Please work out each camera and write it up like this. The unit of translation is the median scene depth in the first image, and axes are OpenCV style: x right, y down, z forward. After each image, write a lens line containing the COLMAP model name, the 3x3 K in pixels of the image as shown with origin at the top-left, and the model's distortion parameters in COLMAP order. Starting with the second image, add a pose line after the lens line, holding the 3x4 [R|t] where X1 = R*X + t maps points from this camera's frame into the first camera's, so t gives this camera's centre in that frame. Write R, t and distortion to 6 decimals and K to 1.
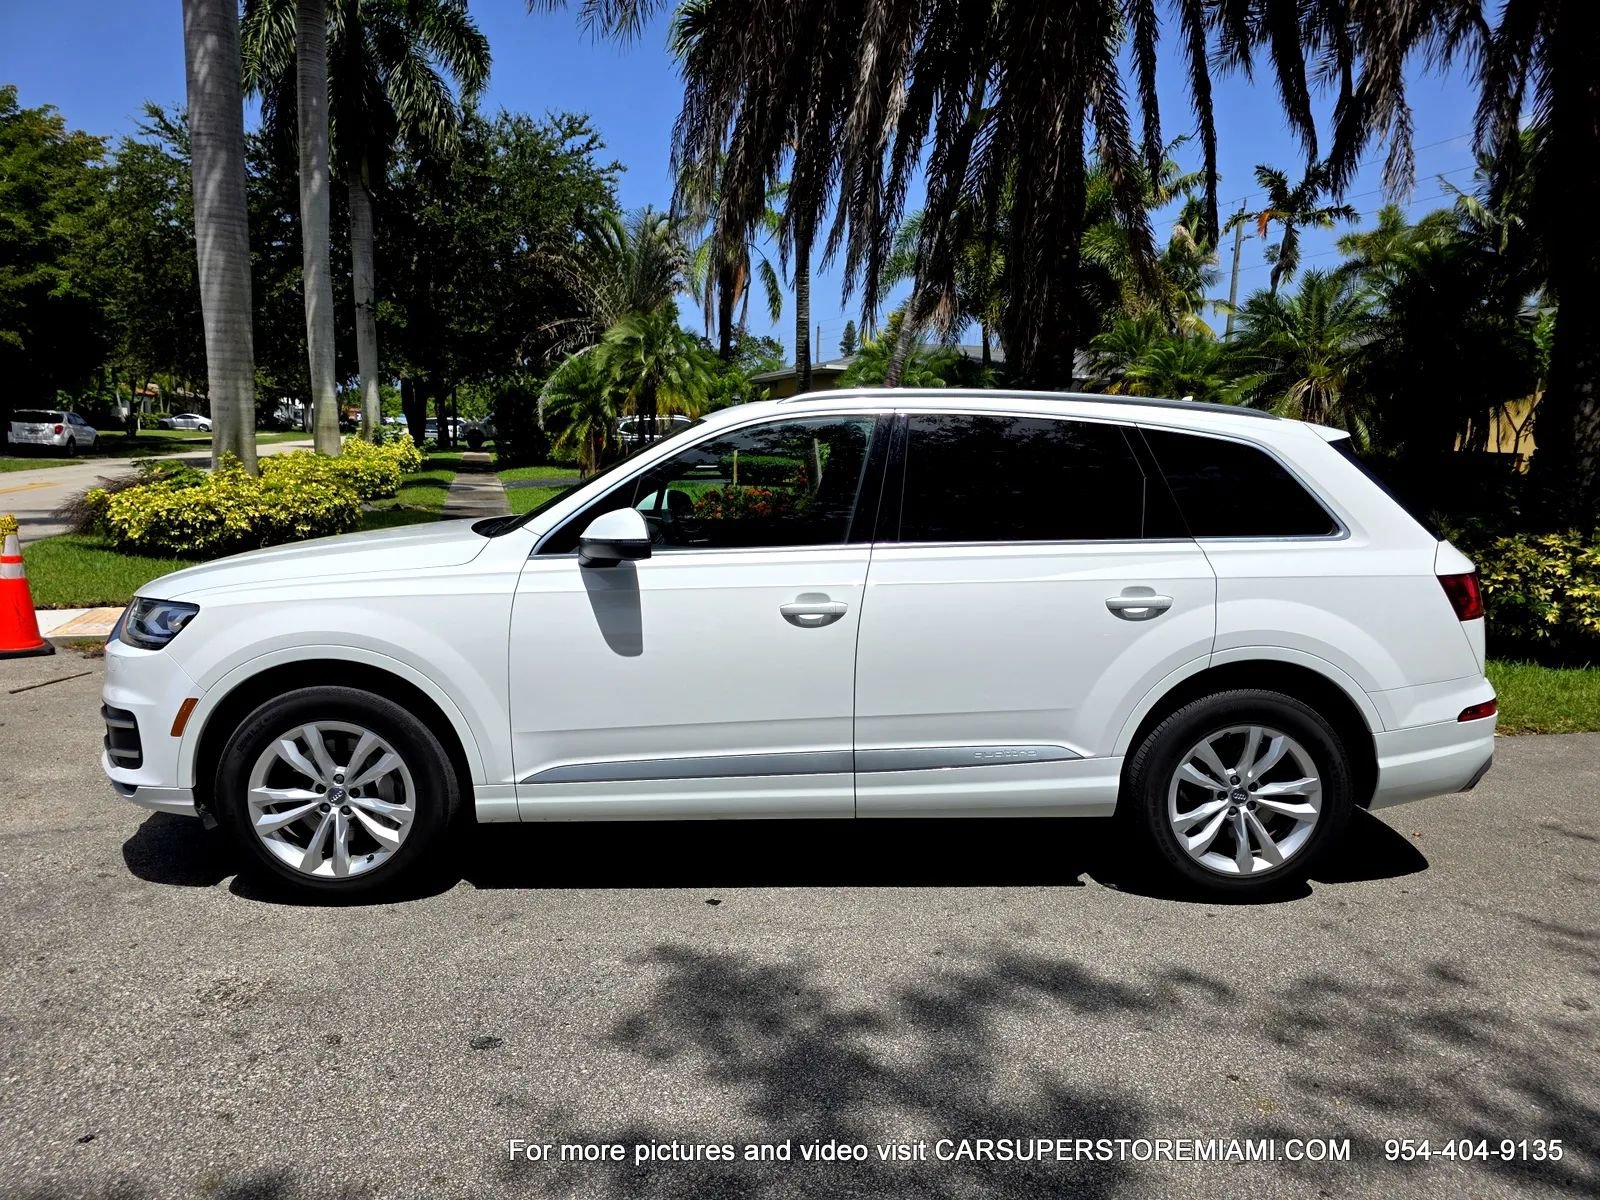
lens RADIAL K [[1098.9, 0, 794.8], [0, 1098.9, 610.9], [0, 0, 1]] dist [0.031081, -0.027735]
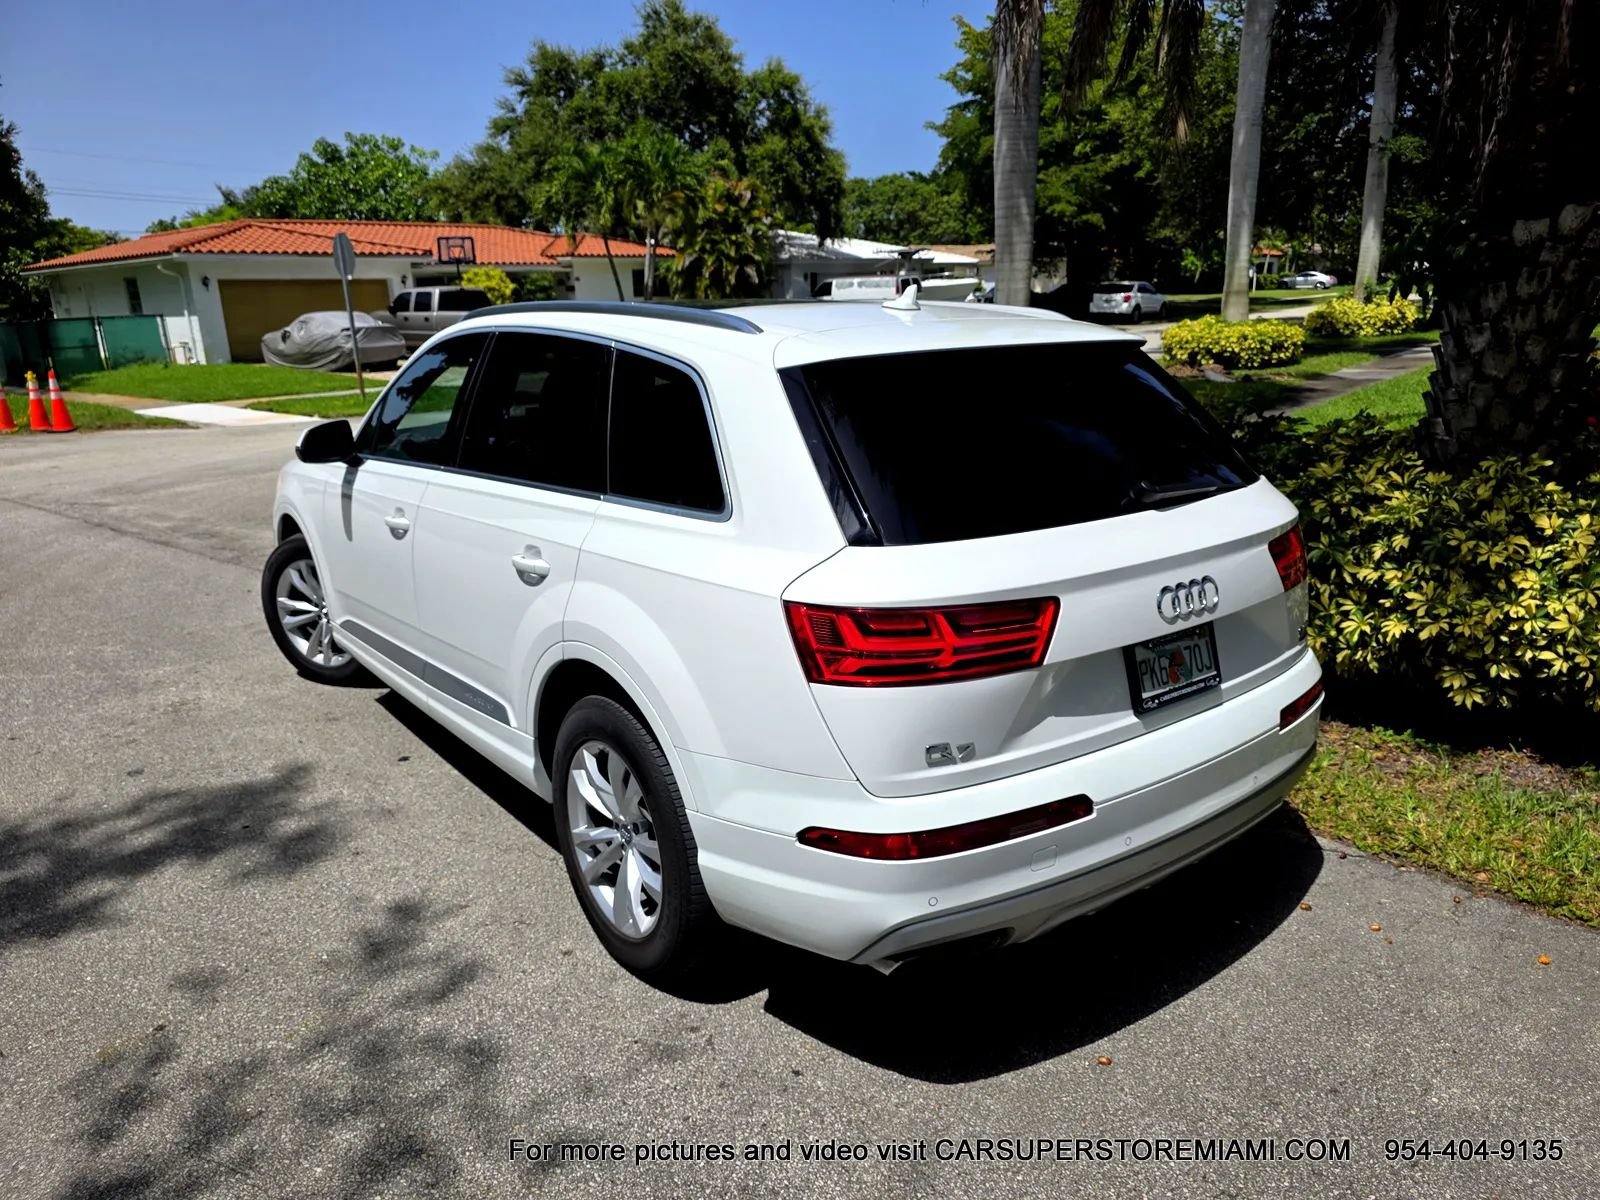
lens RADIAL K [[1098.9, 0, 801.8], [0, 1098.9, 606.2], [0, 0, 1]] dist [0.031081, -0.027735]
pose [[0.565562, 0.183584, -0.804013, 0.341919], [-0.082969, 0.982628, 0.166005, -0.041630], [0.820522, -0.027178, 0.570969, 0.210436]]
